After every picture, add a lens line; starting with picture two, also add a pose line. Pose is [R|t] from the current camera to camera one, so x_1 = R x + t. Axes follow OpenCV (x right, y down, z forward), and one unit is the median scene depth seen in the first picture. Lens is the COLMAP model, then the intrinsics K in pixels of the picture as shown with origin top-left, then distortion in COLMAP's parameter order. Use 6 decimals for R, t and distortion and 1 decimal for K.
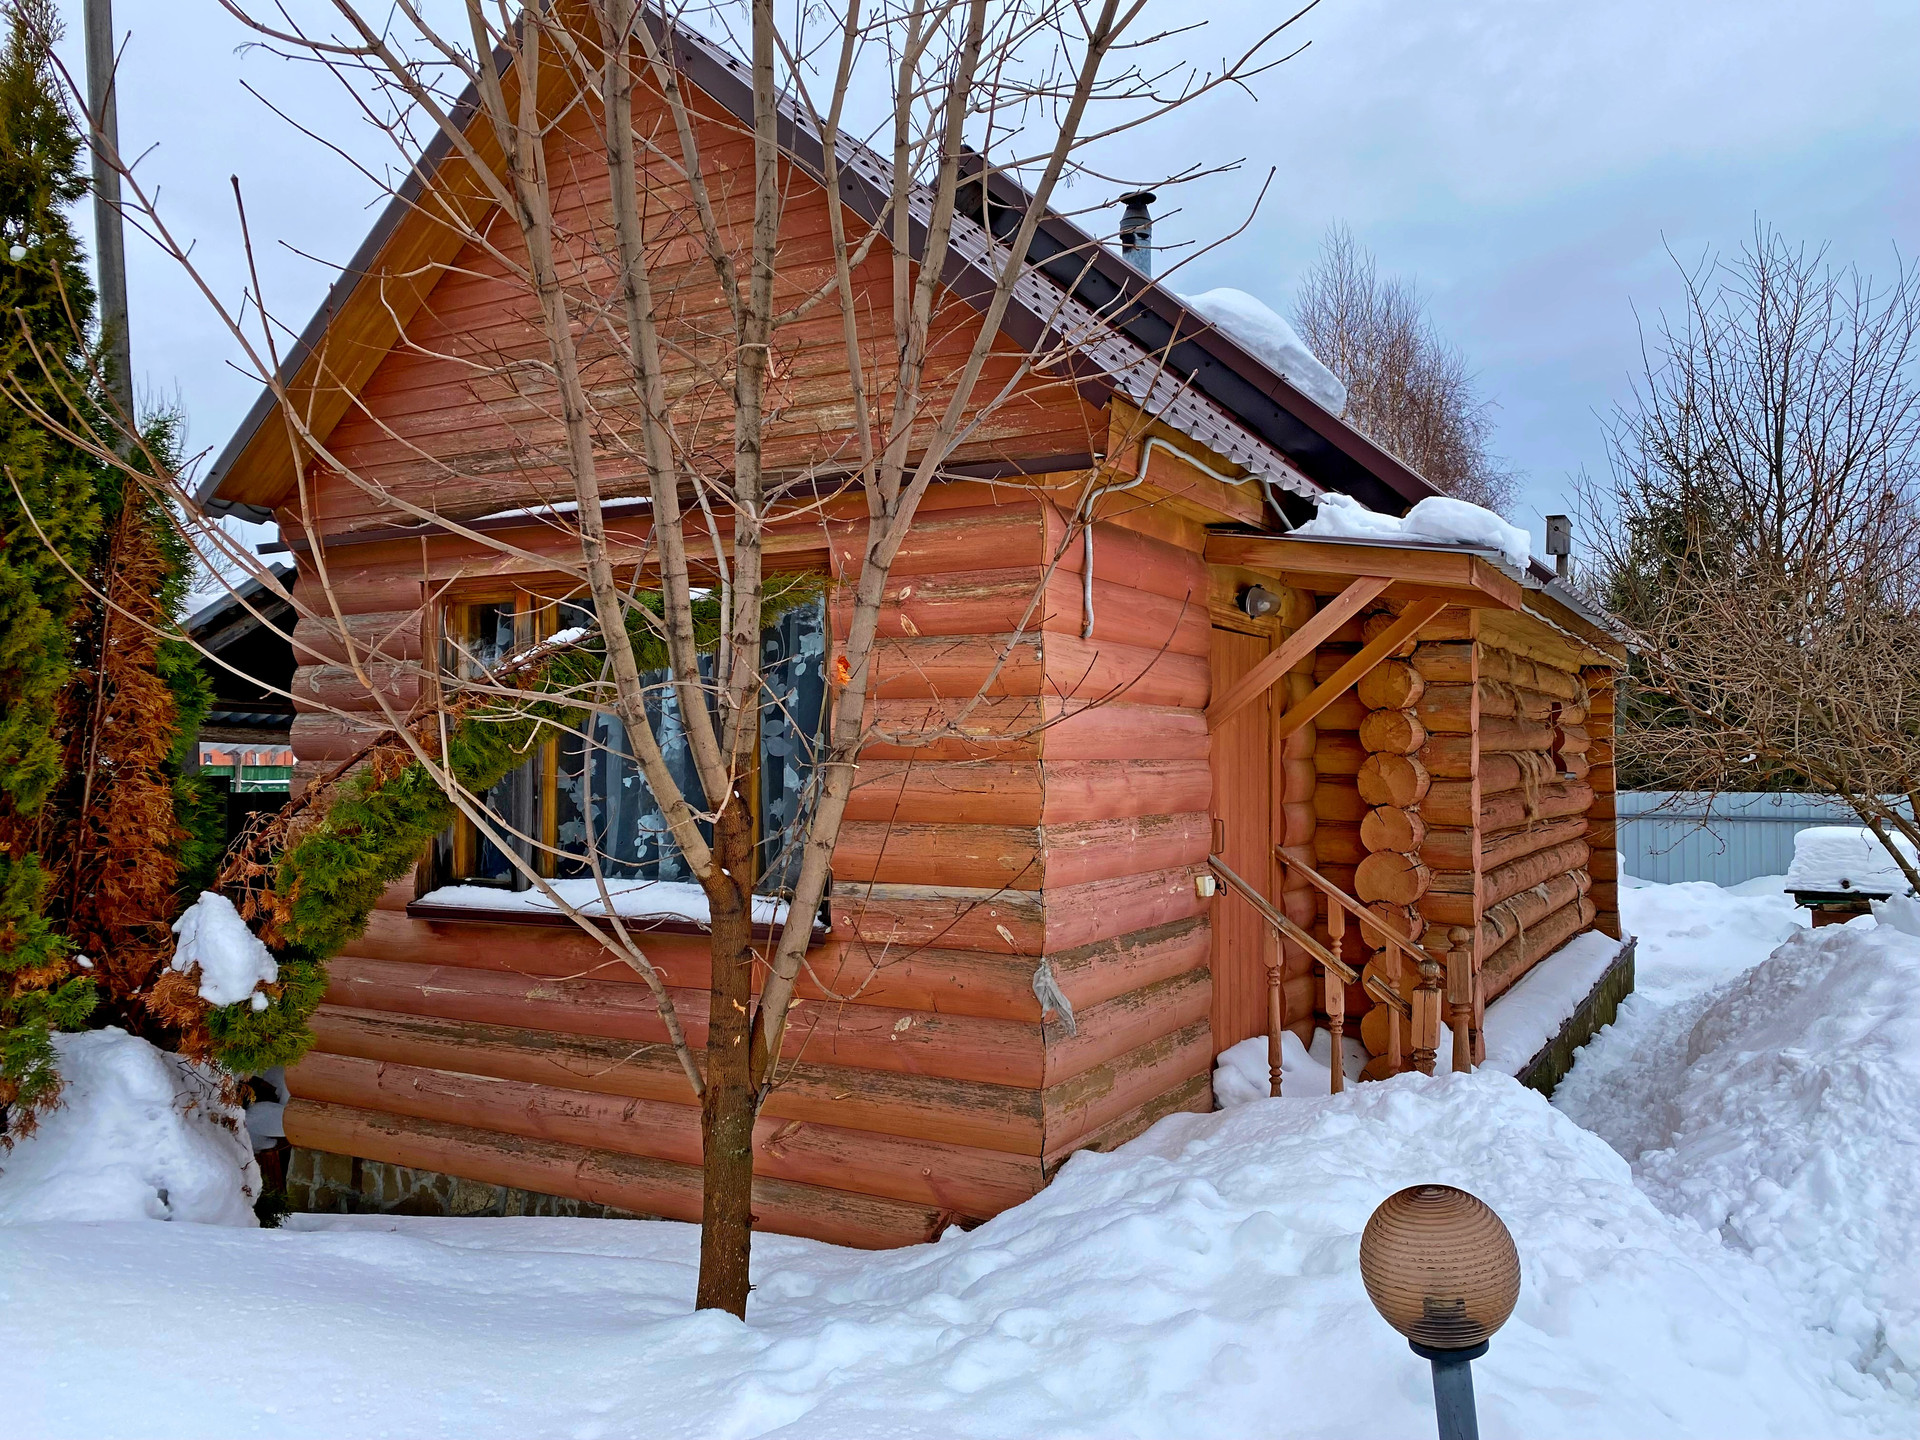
lens RADIAL K [[1527.2, 0, 960.0], [0, 1527.2, 720.0], [0, 0, 1]] dist [0.003918, 0.000461]
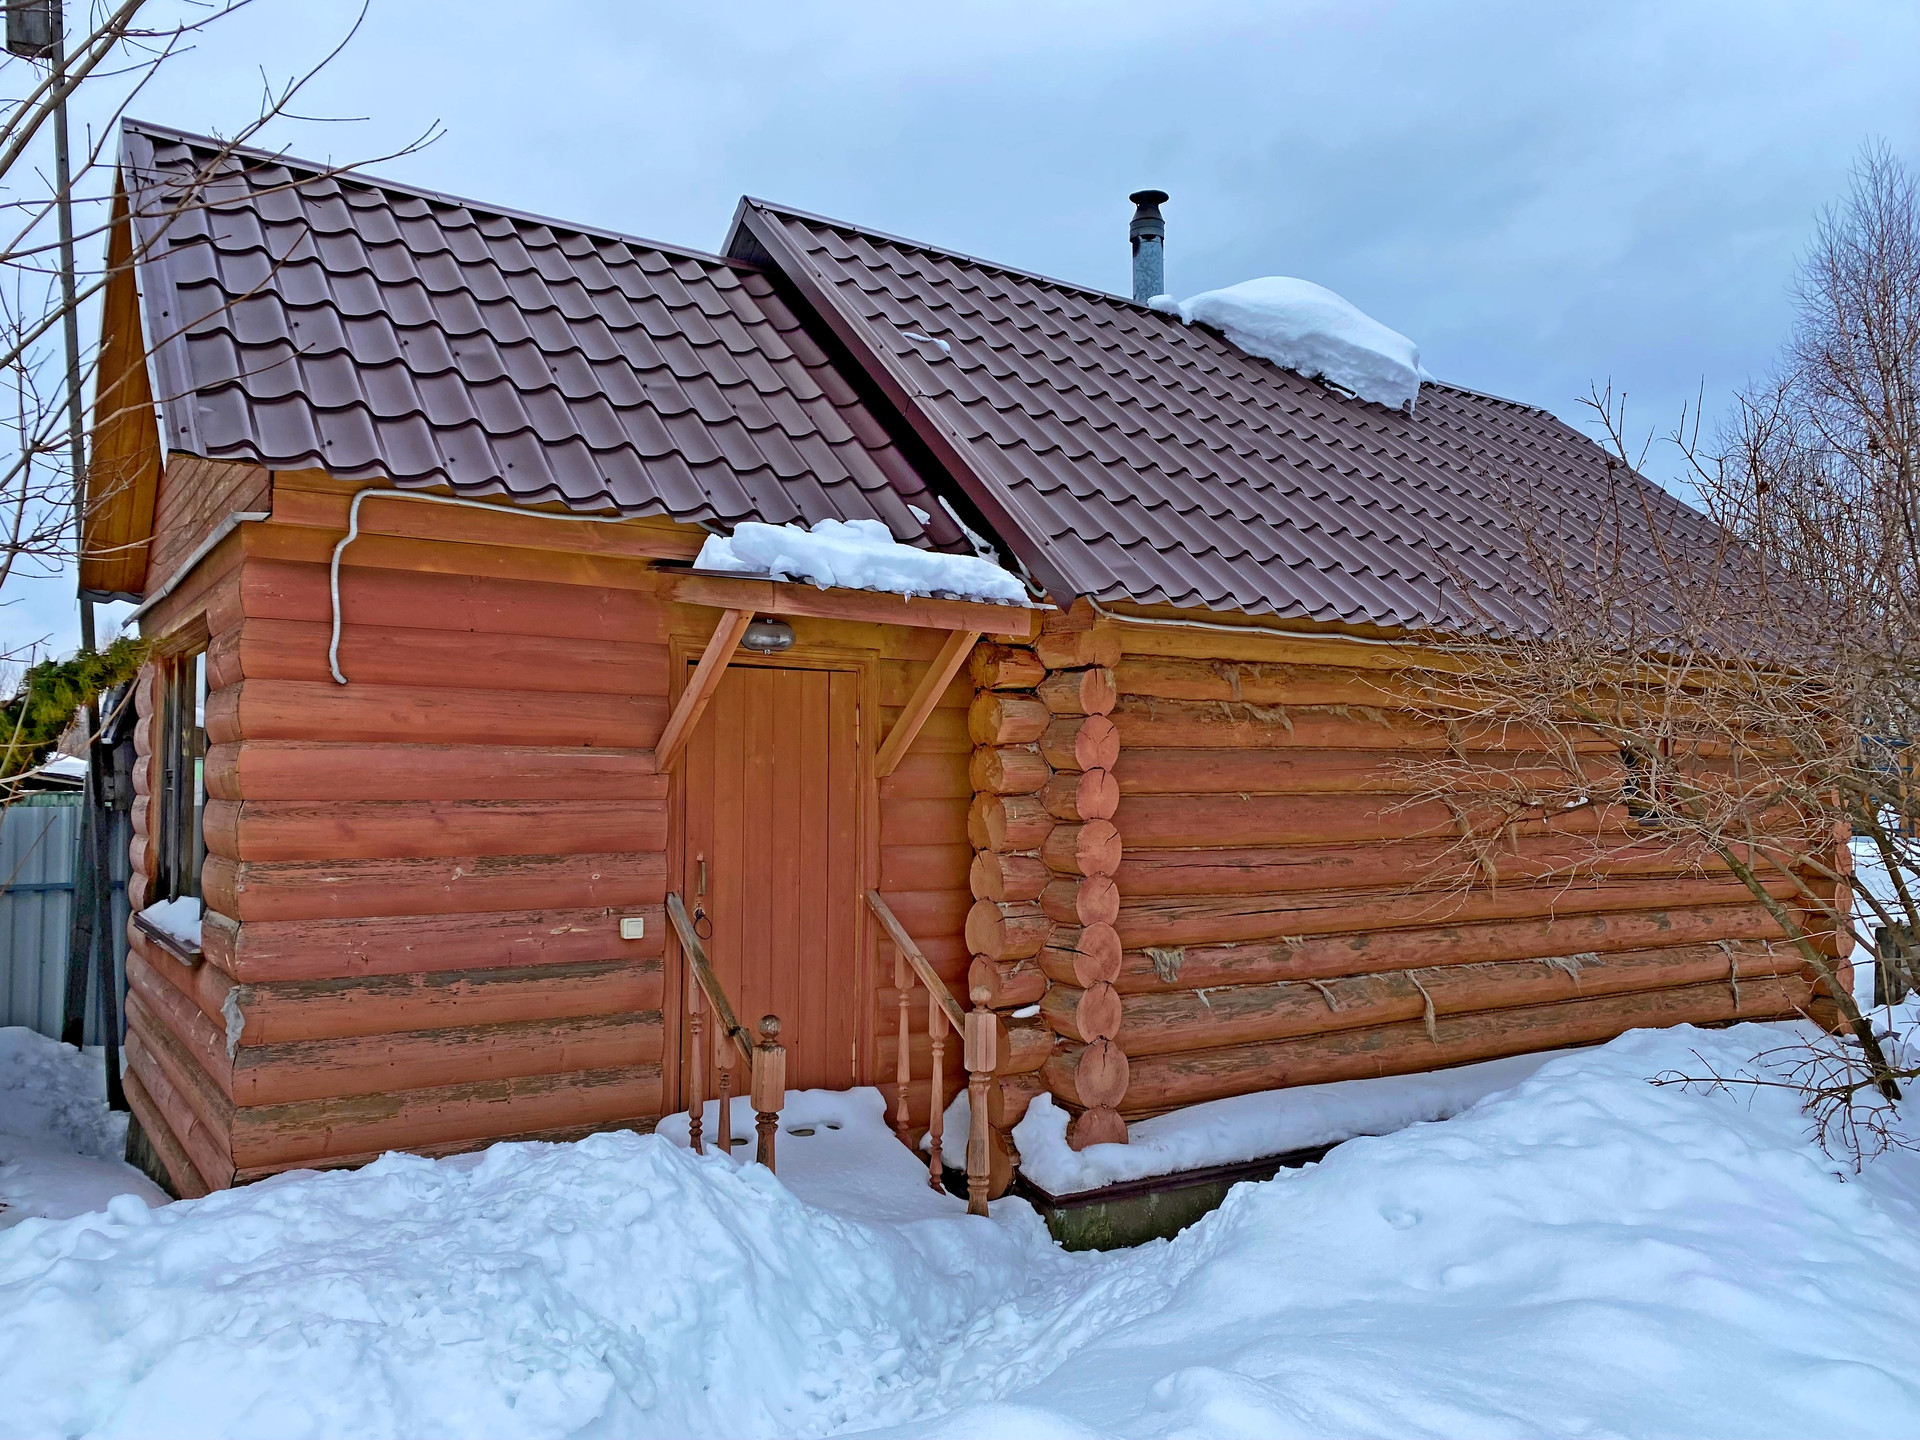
lens RADIAL K [[1527.2, 0, 960.0], [0, 1527.2, 720.0], [0, 0, 1]] dist [0.003918, 0.000461]
pose [[0.912937, -0.011329, -0.407944, 0.635760], [0.005577, 0.999868, -0.015287, -0.007795], [0.408063, 0.011681, 0.912879, 0.157099]]
